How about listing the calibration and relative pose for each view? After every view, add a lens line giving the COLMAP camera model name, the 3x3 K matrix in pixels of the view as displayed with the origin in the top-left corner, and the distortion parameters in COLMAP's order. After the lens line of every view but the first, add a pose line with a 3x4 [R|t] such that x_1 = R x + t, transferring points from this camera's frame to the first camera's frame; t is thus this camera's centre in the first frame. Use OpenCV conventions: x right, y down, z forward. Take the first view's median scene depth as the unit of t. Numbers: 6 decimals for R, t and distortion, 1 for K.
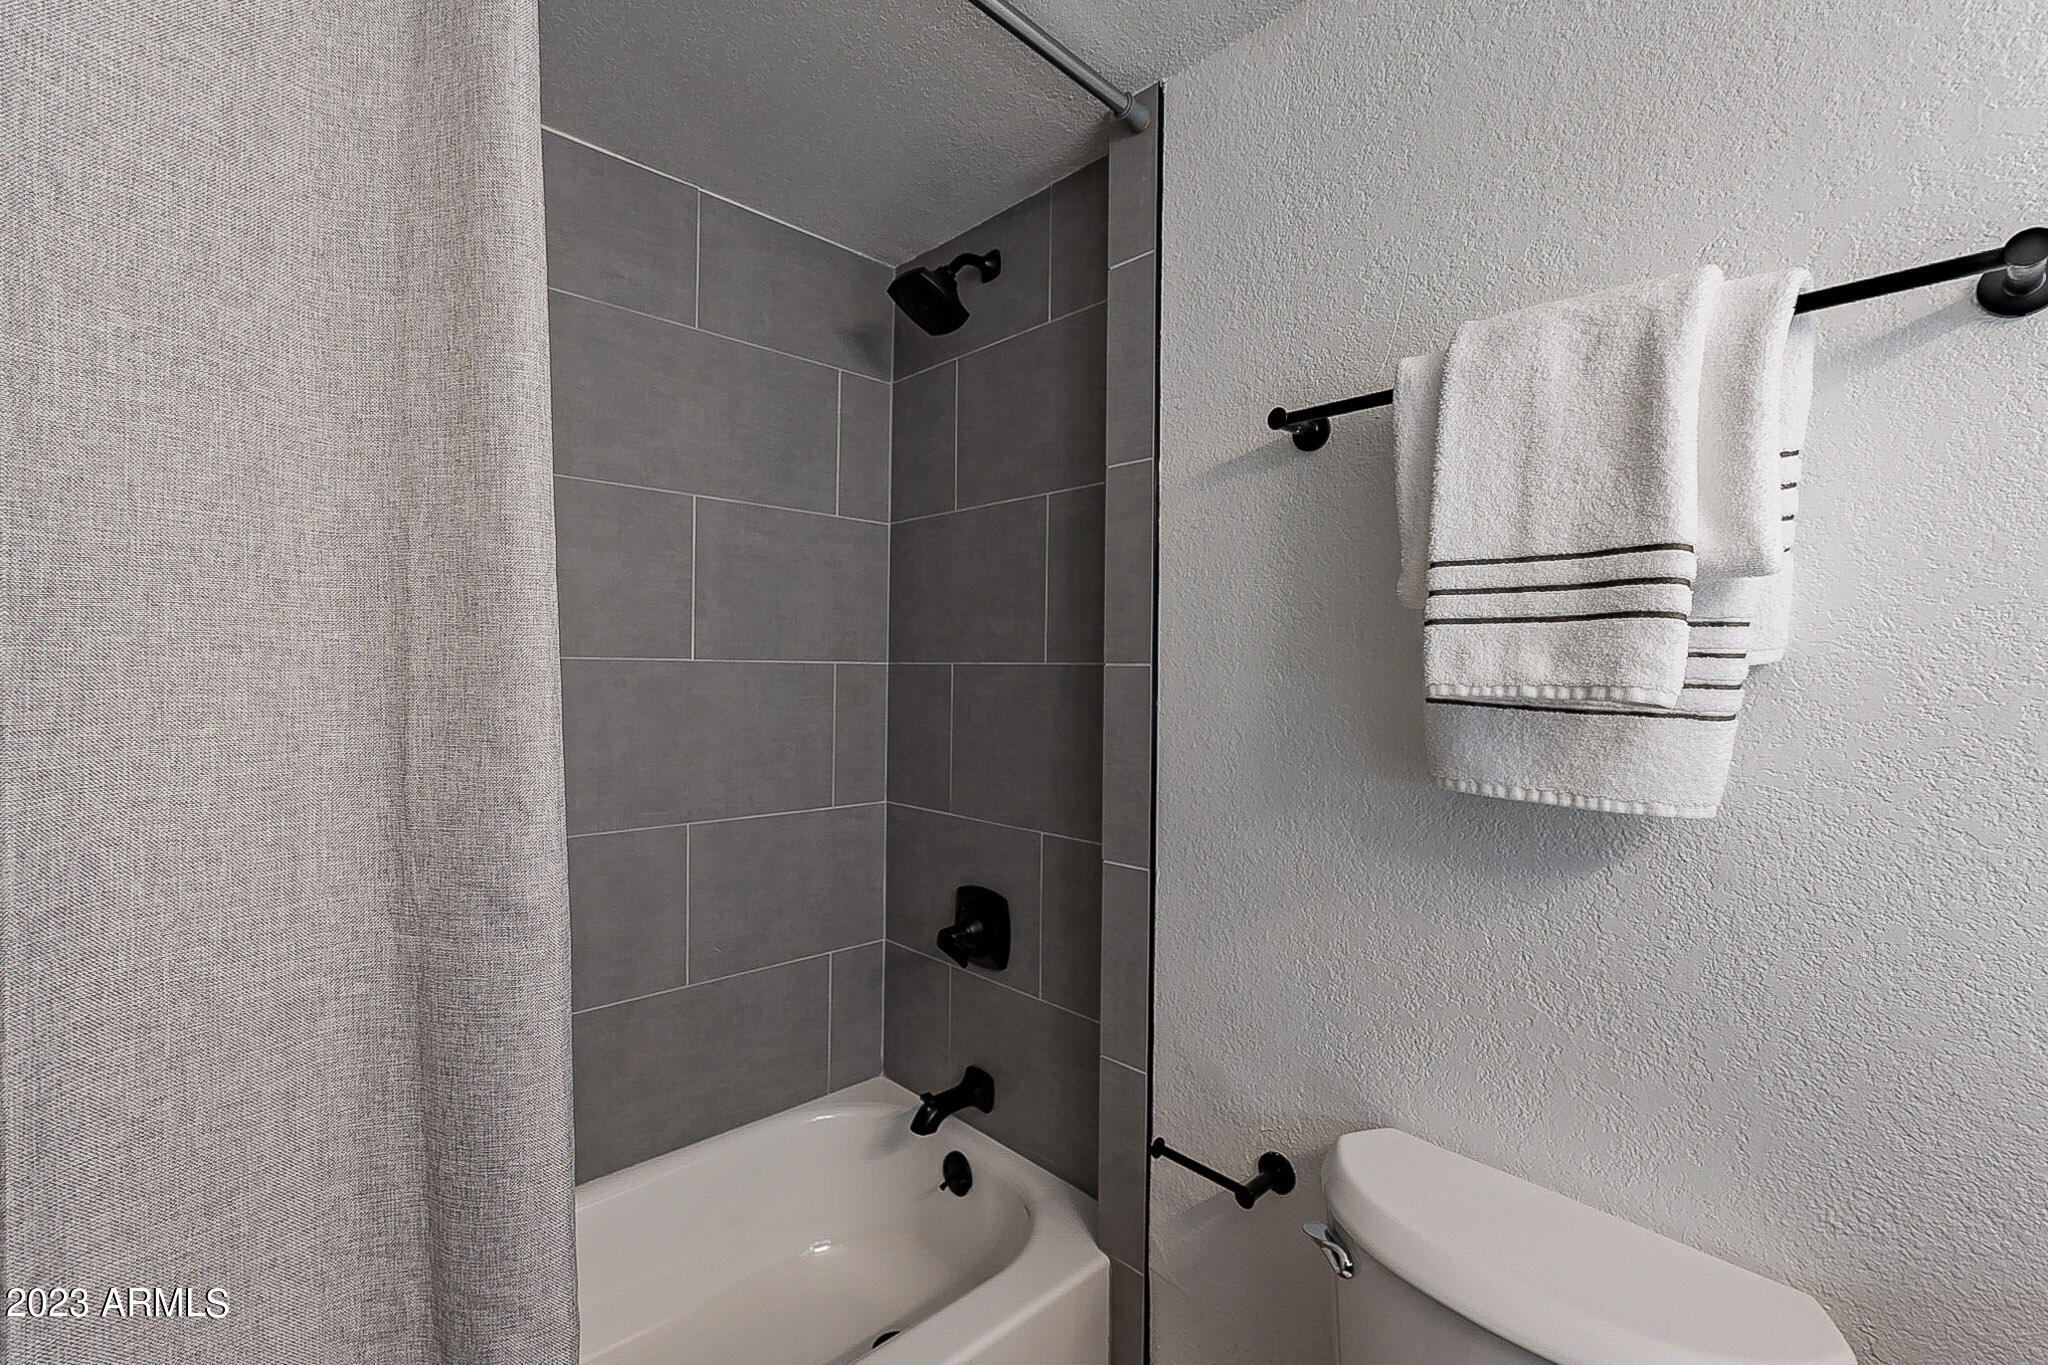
lens RADIAL K [[905.0, 0, 1008.9], [0, 905.0, 687.2], [0, 0, 1]] dist [-0.006017, 0.002583]
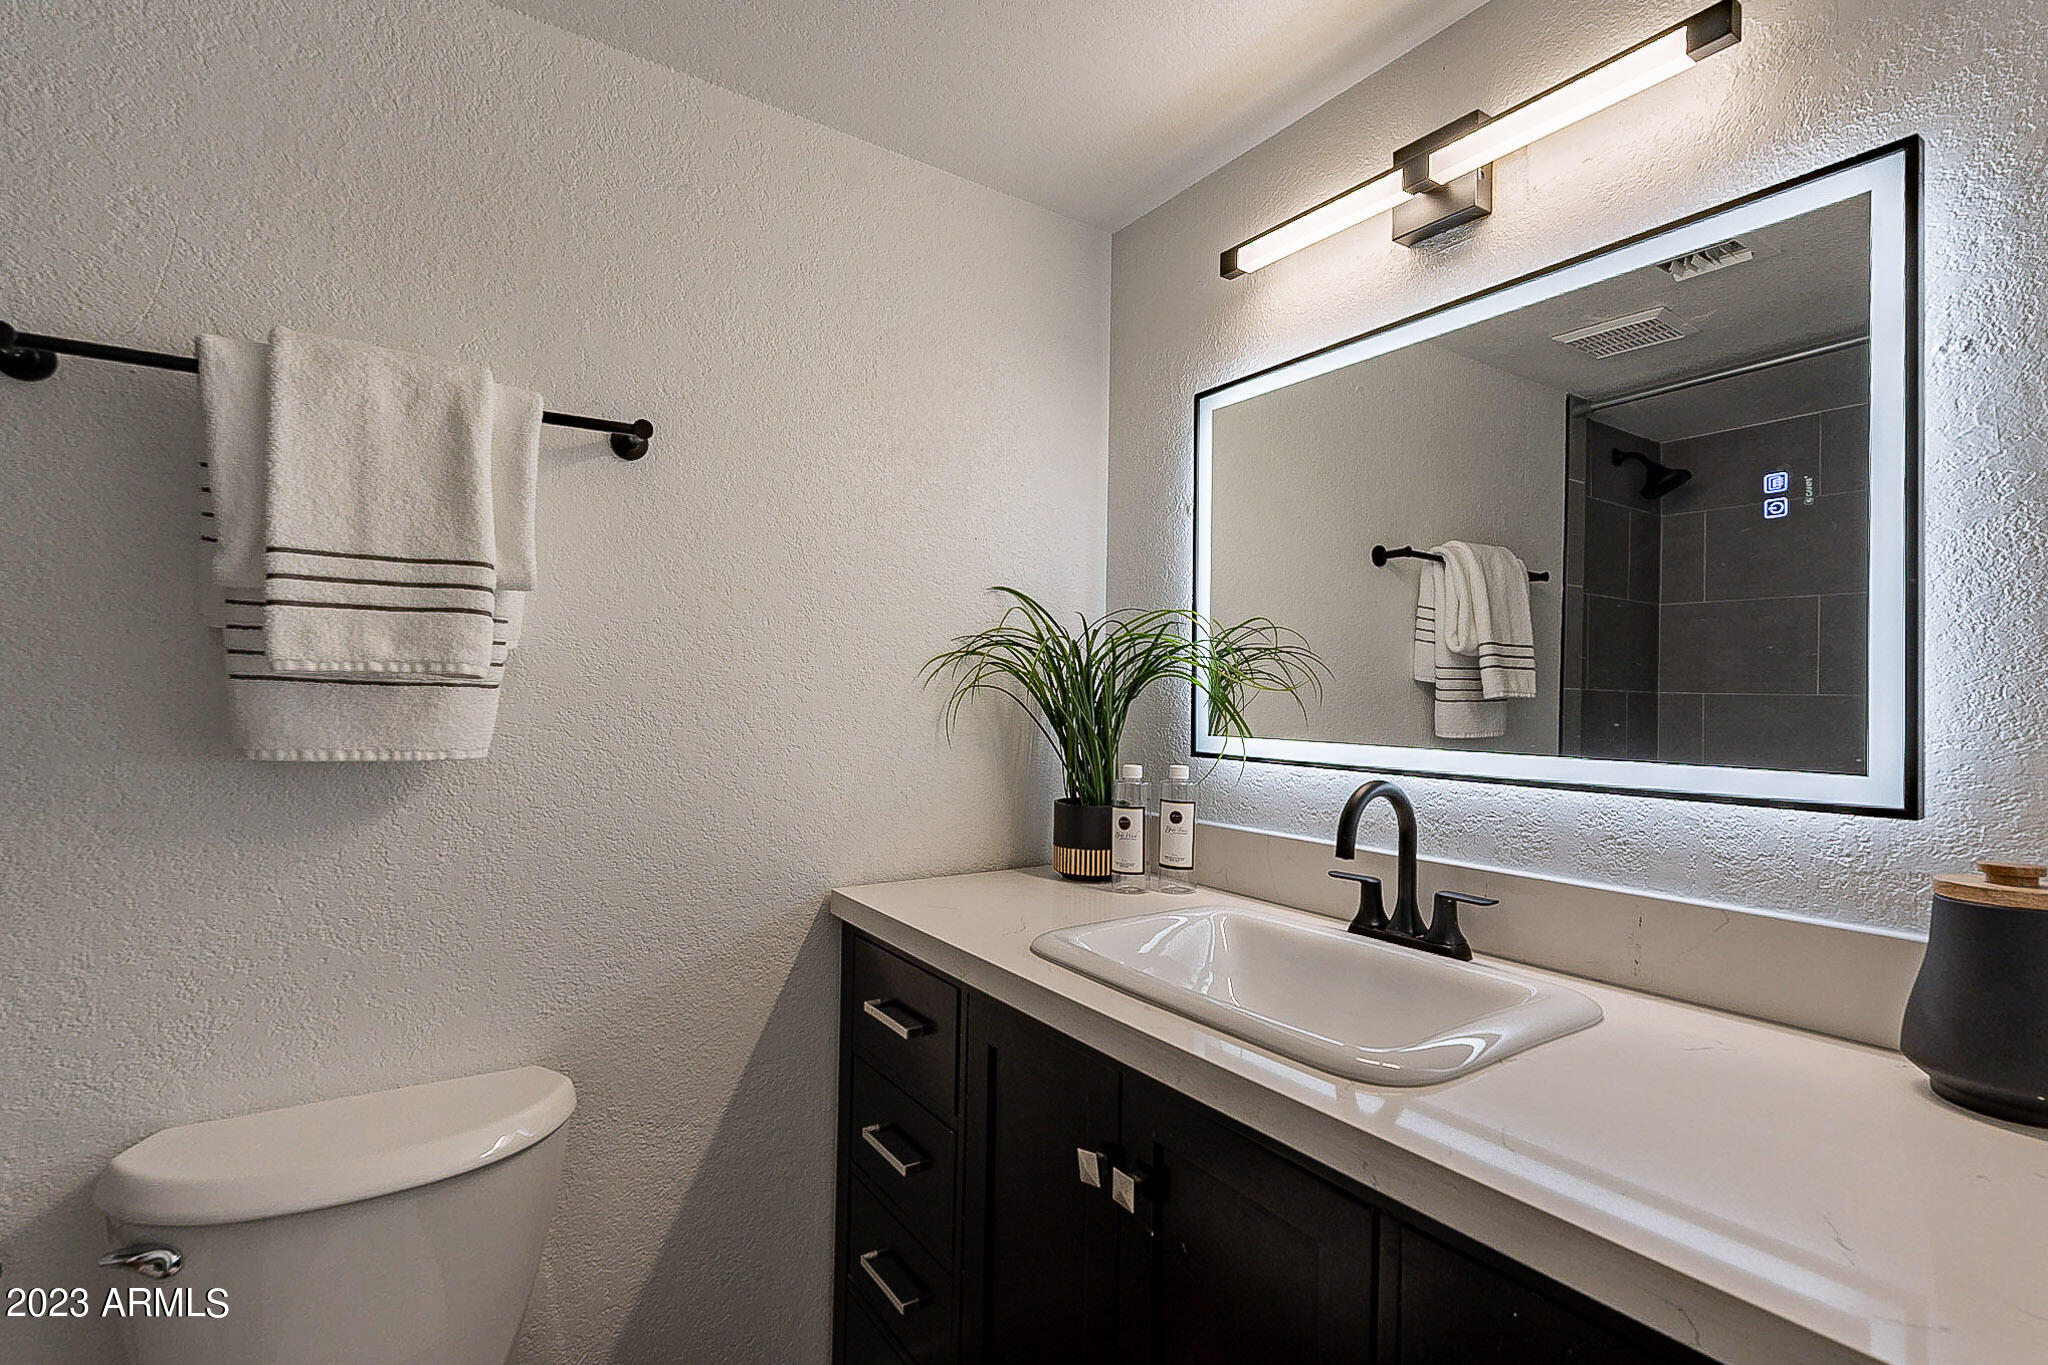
lens RADIAL K [[967.9, 0, 1024.3], [0, 967.9, 696.0], [0, 0, 1]] dist [0.009033, -0.003088]
pose [[0.152517, -0.019320, 0.988112, -0.572325], [0.004662, 0.999812, 0.018829, 0.023165], [-0.988290, 0.001735, 0.152579, -0.065580]]
